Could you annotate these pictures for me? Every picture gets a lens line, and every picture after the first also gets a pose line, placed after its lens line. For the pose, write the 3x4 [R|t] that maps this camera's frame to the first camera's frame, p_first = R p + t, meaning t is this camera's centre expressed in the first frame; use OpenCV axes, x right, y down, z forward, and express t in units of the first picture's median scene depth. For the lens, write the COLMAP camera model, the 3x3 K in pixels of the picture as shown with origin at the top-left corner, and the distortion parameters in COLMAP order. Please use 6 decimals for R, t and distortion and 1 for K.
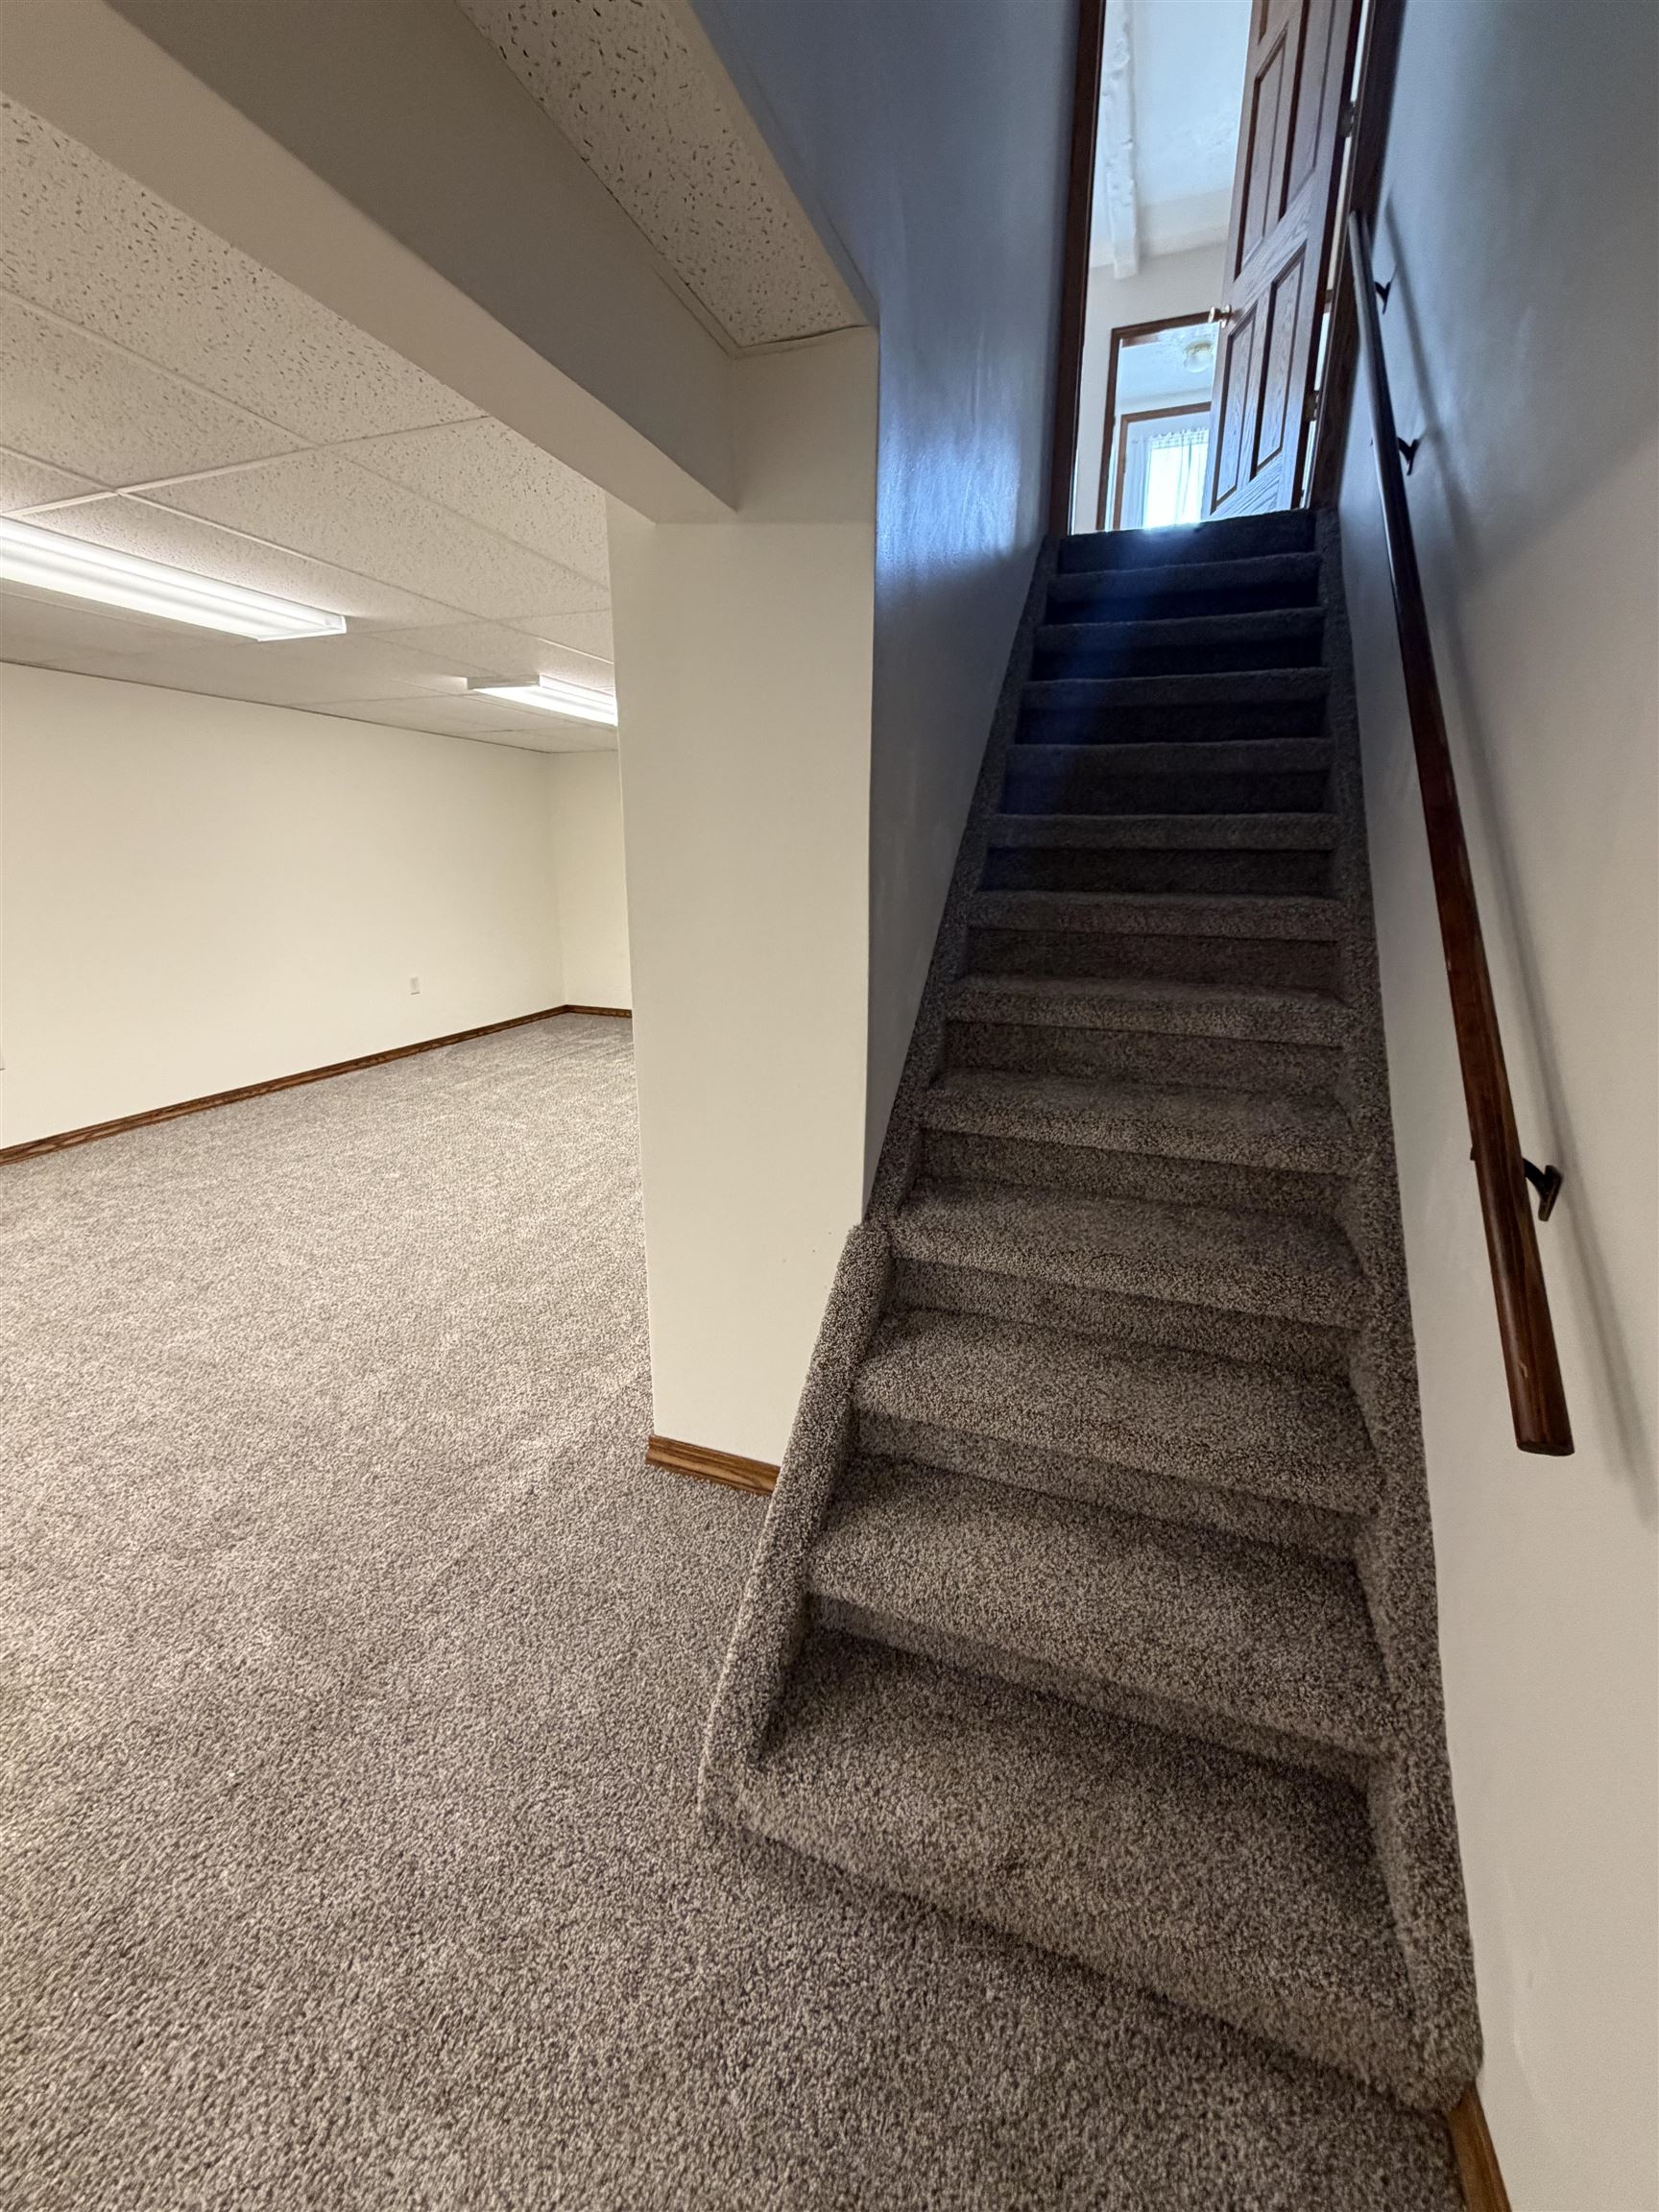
lens RADIAL K [[881.7, 0, 828.6], [0, 881.7, 1105.2], [0, 0, 1]] dist [-0.001517, -0.000142]
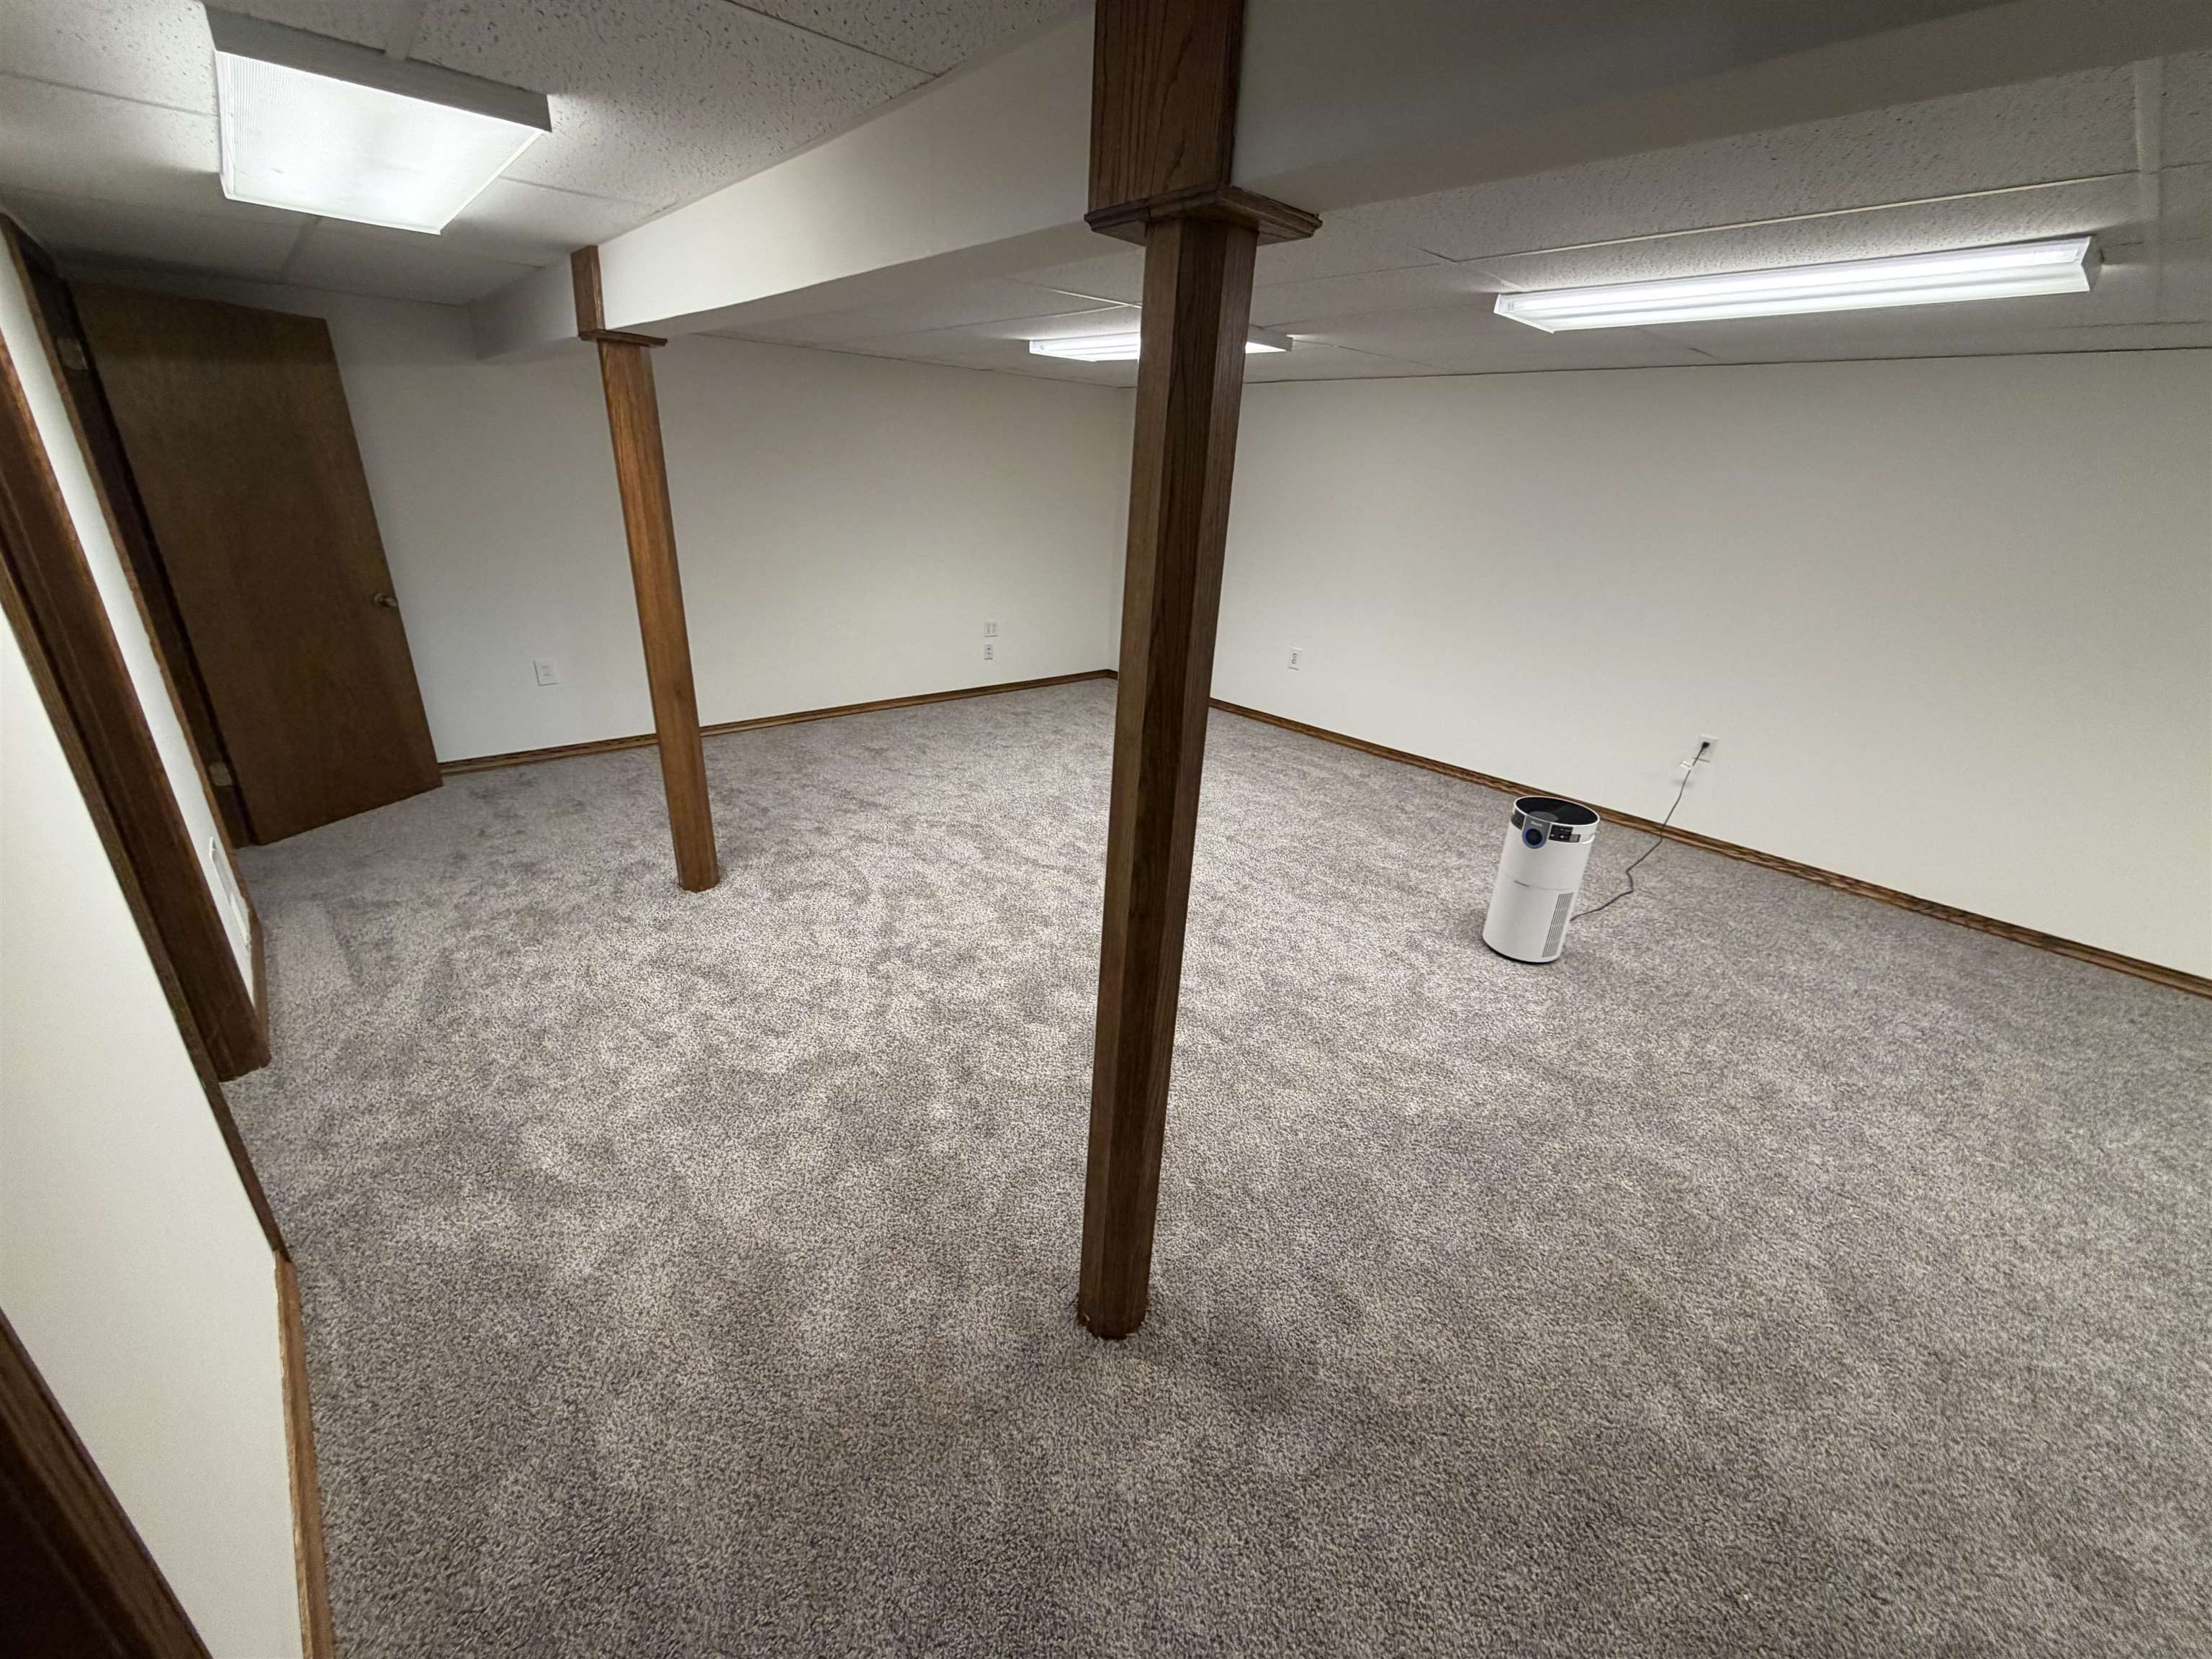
lens RADIAL K [[881.7, 0, 1104.2], [0, 881.7, 829.3], [0, 0, 1]] dist [-0.001517, -0.000142]
pose [[-0.475426, 0.313341, -0.822063, 0.270104], [-0.291421, 0.825575, 0.483218, -0.288119], [0.830086, 0.469301, -0.301186, 0.275974]]
